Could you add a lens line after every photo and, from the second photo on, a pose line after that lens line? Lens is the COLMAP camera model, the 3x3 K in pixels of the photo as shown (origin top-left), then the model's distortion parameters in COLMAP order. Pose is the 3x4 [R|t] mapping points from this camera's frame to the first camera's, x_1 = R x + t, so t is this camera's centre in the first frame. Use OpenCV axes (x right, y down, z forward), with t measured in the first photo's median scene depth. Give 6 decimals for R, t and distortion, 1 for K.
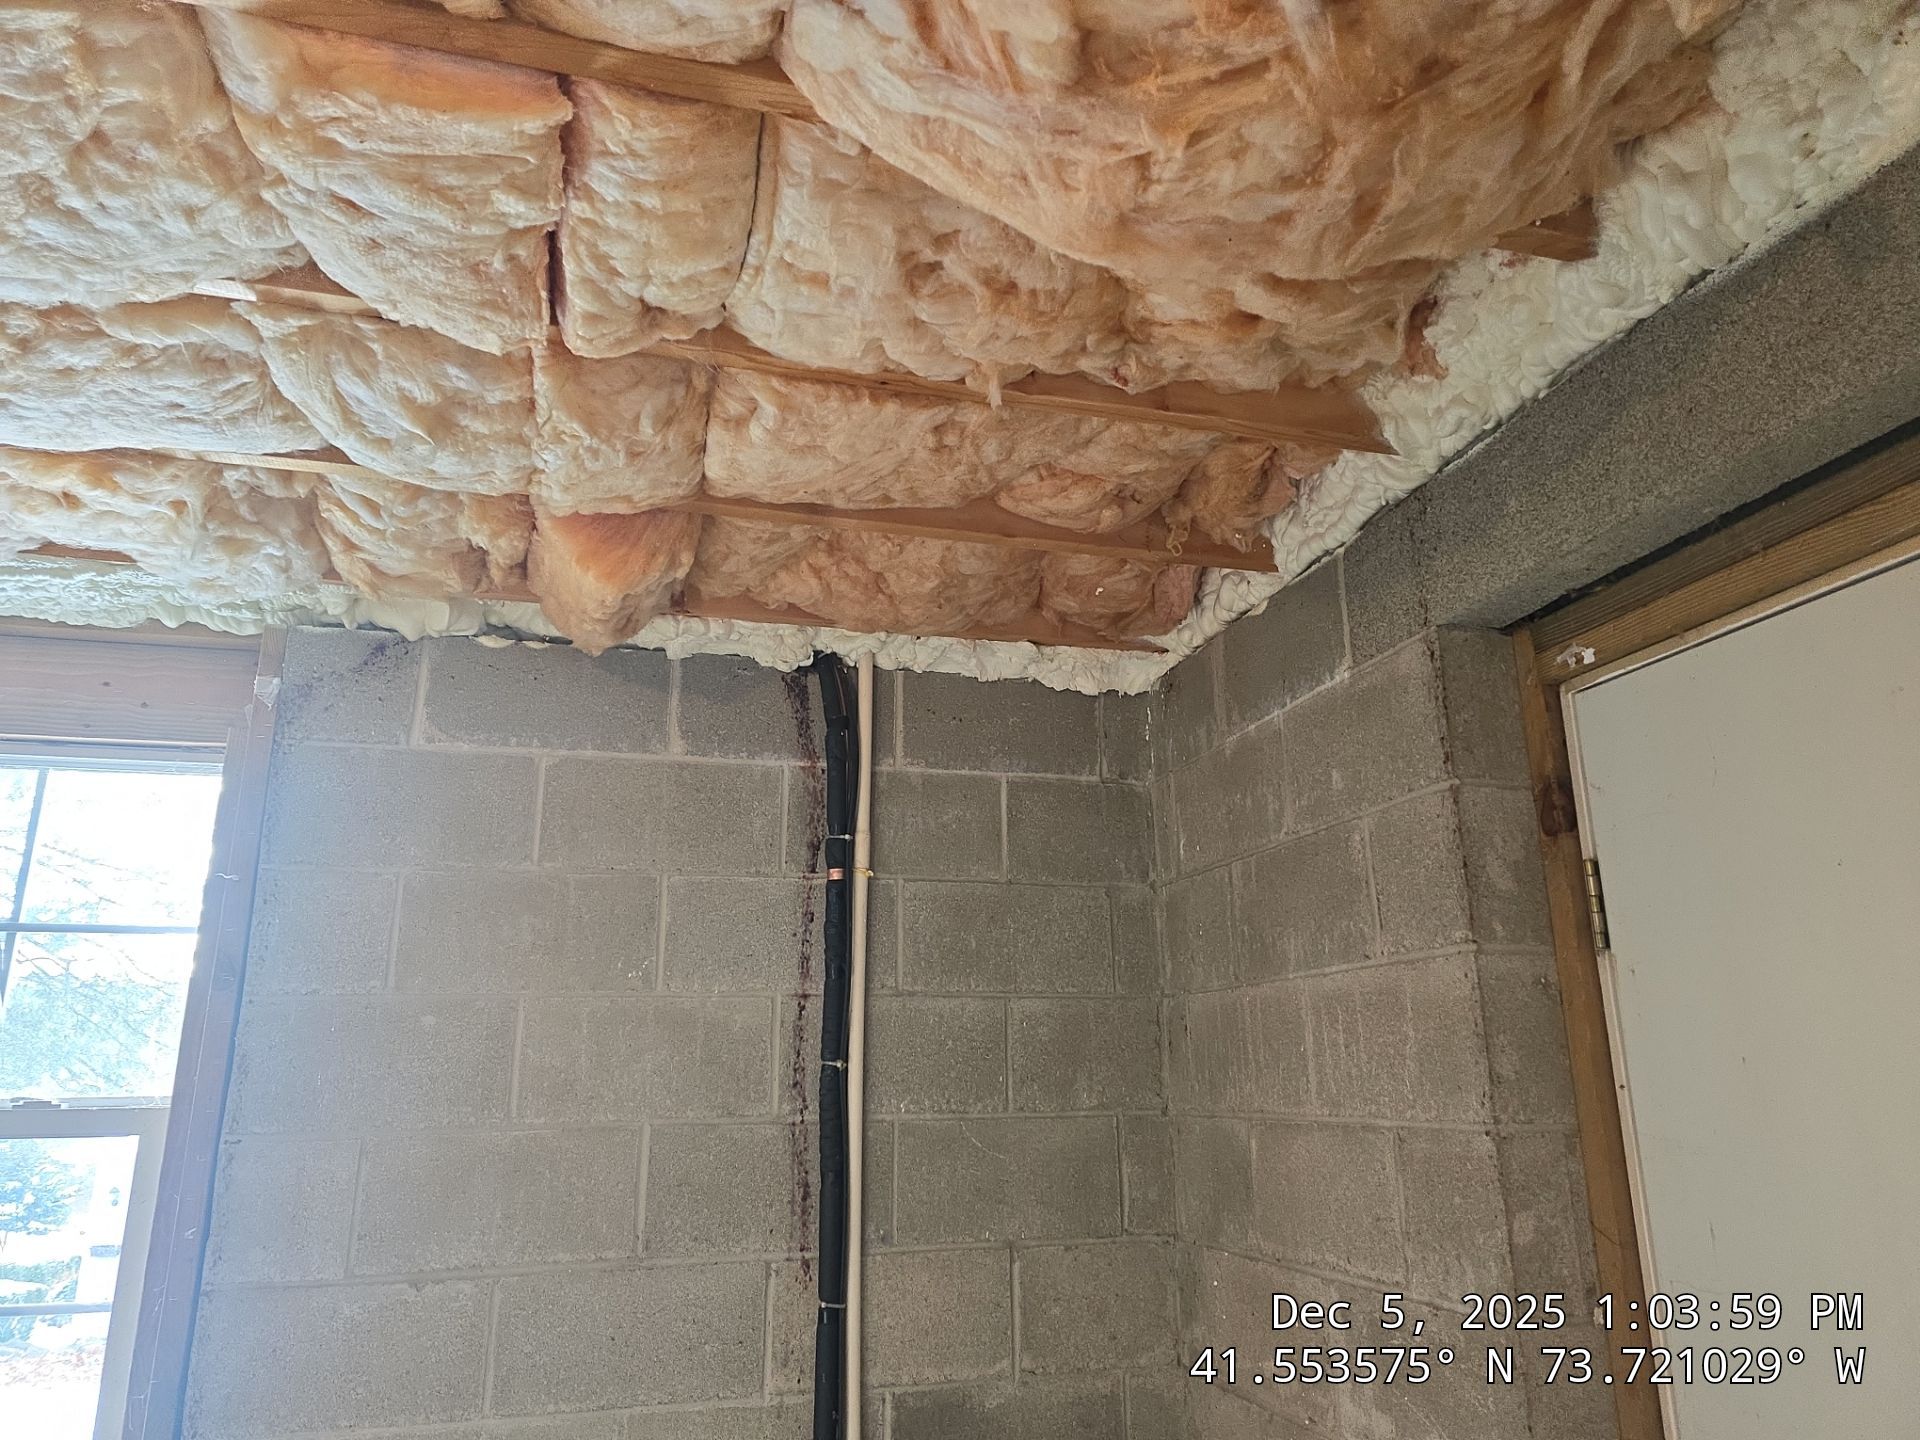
lens RADIAL K [[1261.1, 0, 992.6], [0, 1261.1, 721.2], [0, 0, 1]] dist [0.054981, -0.053049]
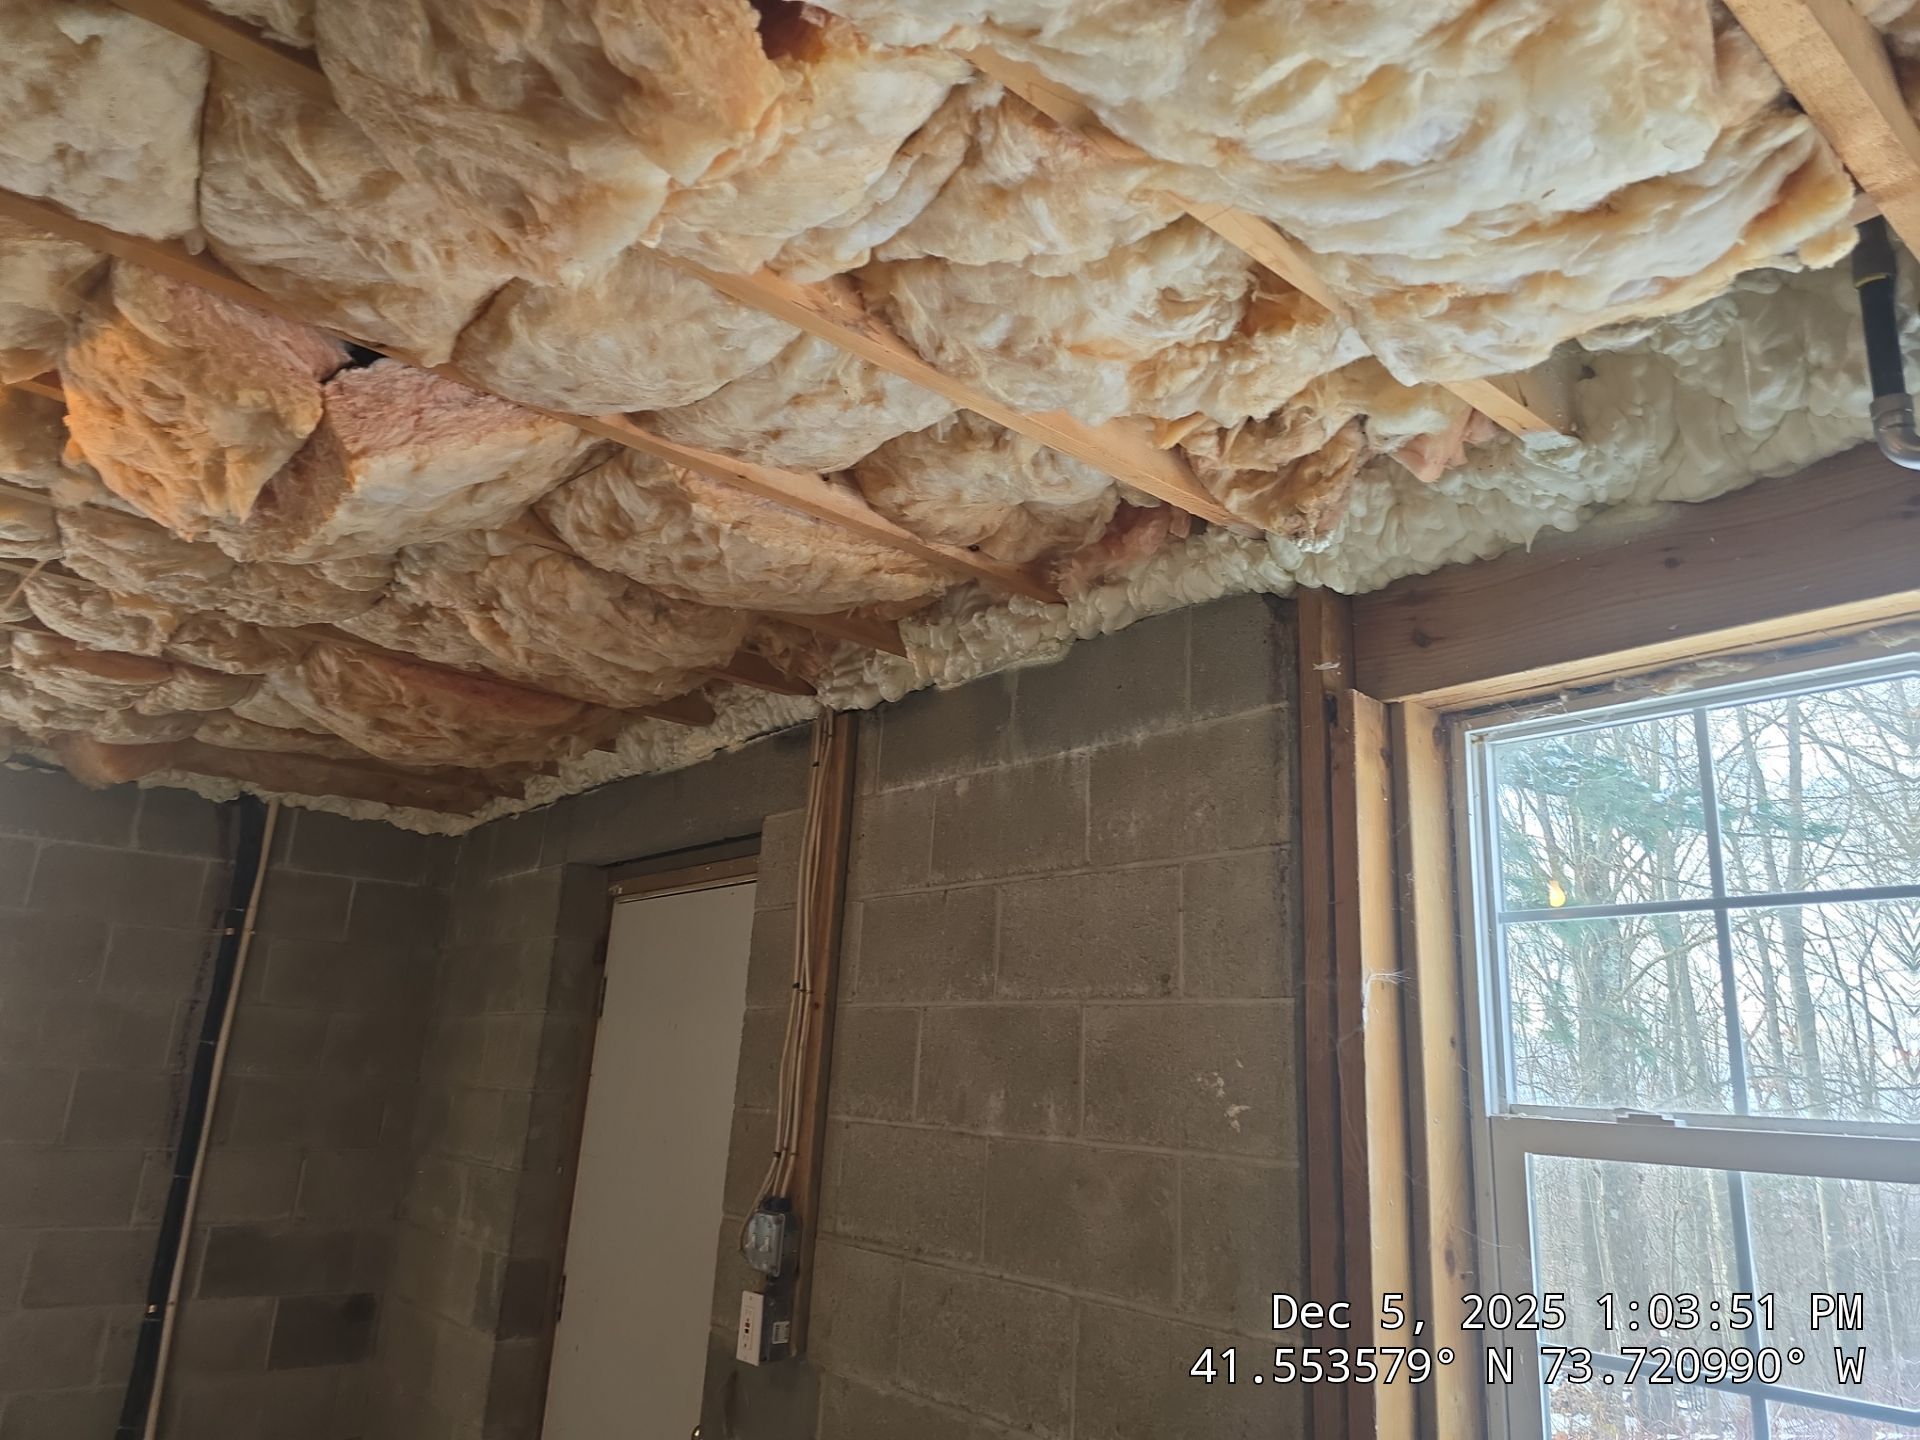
lens RADIAL K [[1261.1, 0, 980.5], [0, 1261.1, 719.9], [0, 0, 1]] dist [0.054981, -0.053049]
pose [[0.908657, 0.168007, 0.382251, 0.118464], [-0.170265, 0.984995, -0.028184, -0.377736], [-0.381250, -0.039475, 0.923629, -1.284590]]
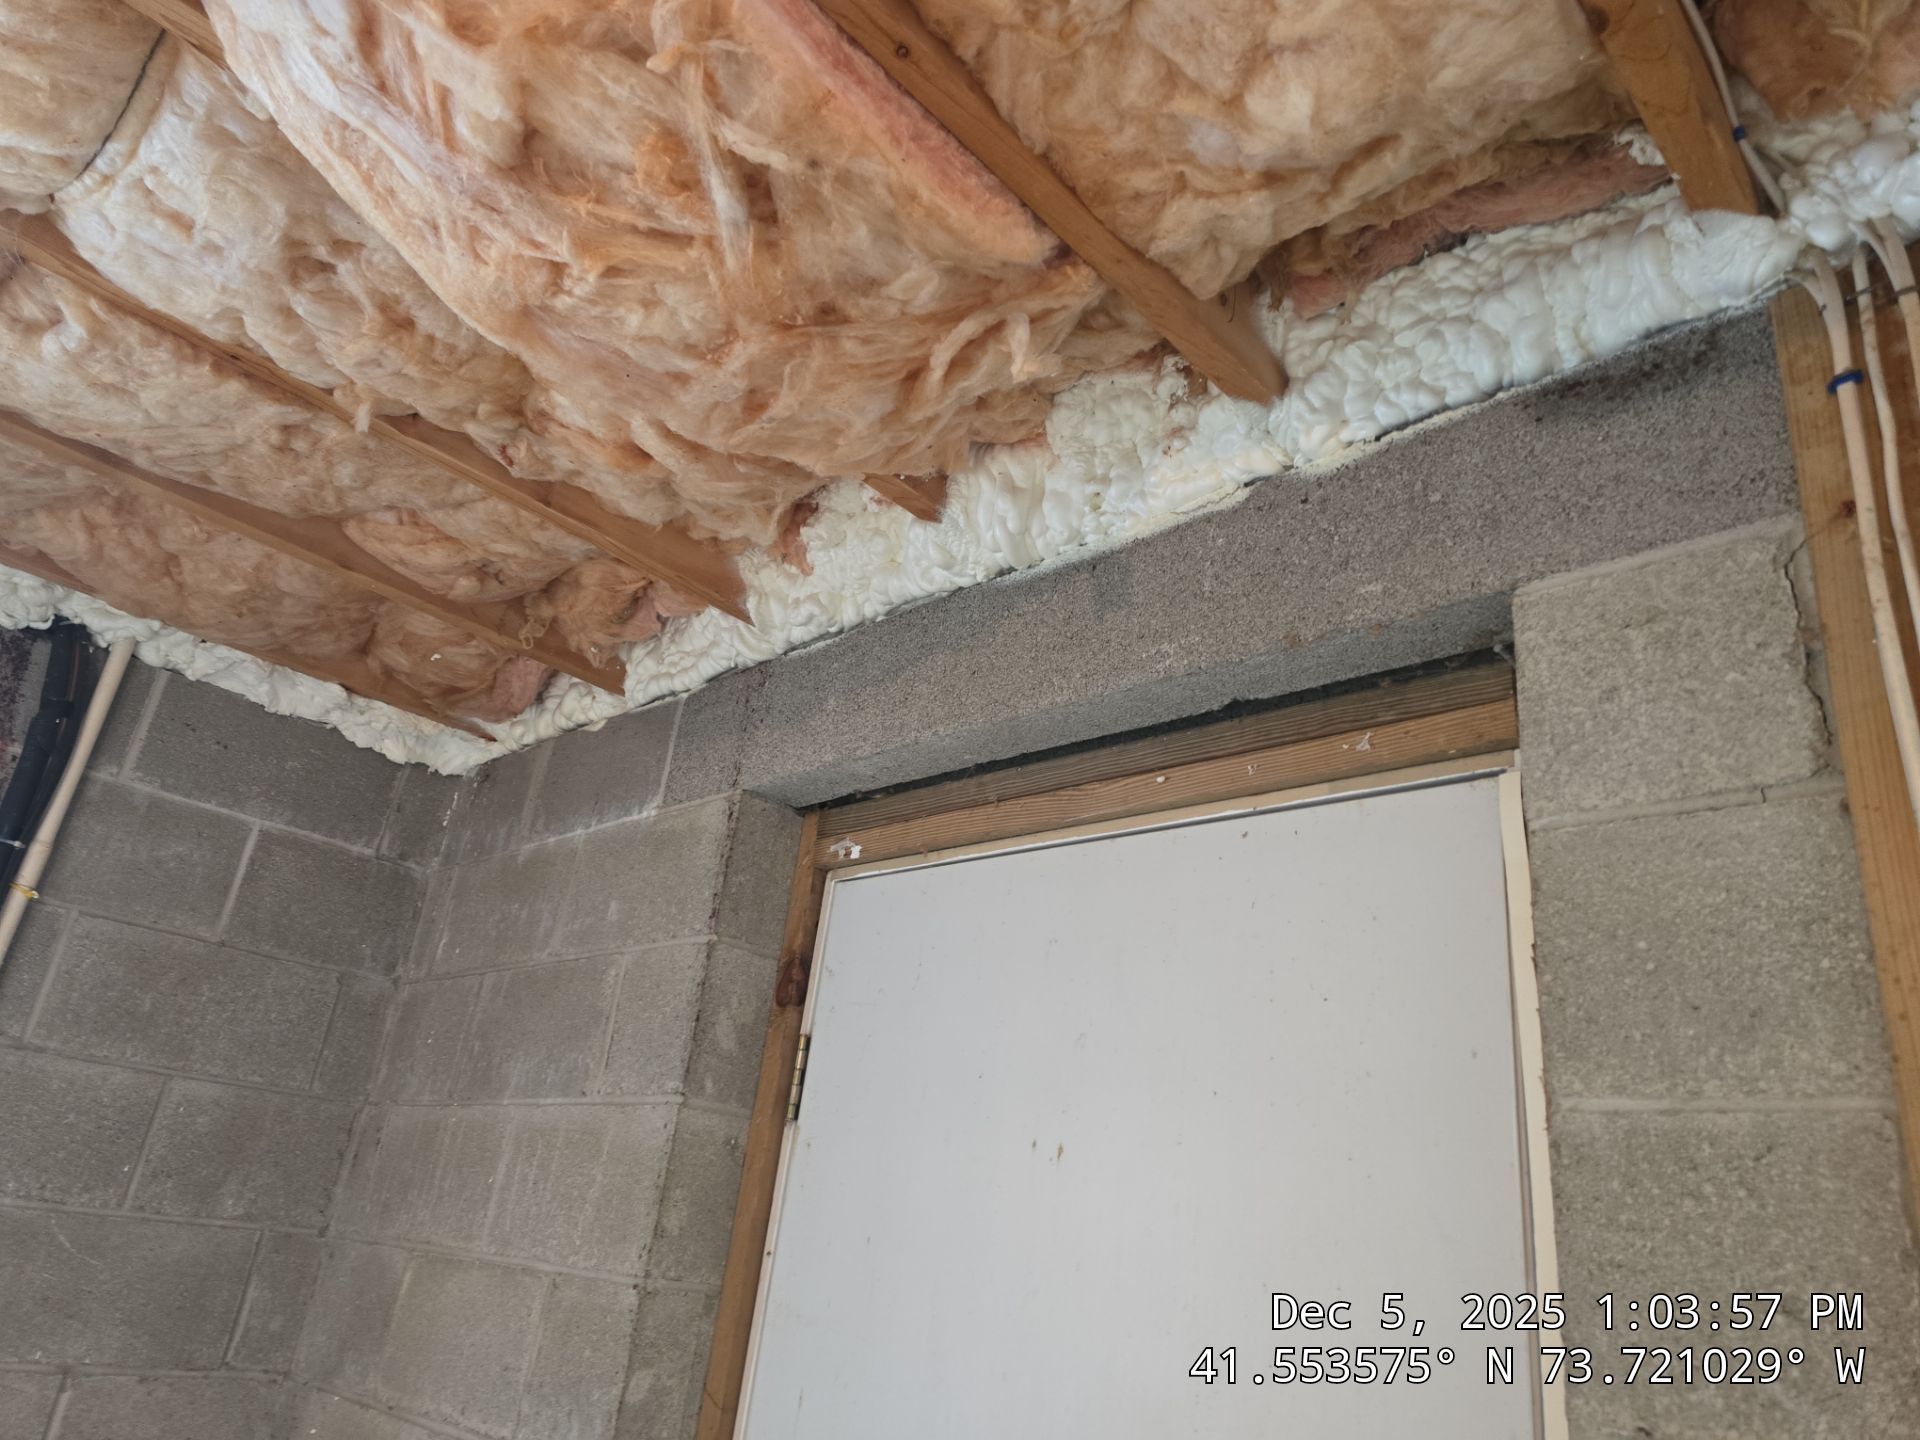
lens RADIAL K [[1261.1, 0, 980.7], [0, 1261.1, 722.8], [0, 0, 1]] dist [0.054981, -0.053049]
pose [[0.849653, 0.299152, 0.434279, 0.043095], [-0.252498, 0.953770, -0.162998, -0.006612], [-0.462964, 0.028837, 0.885908, -0.032232]]
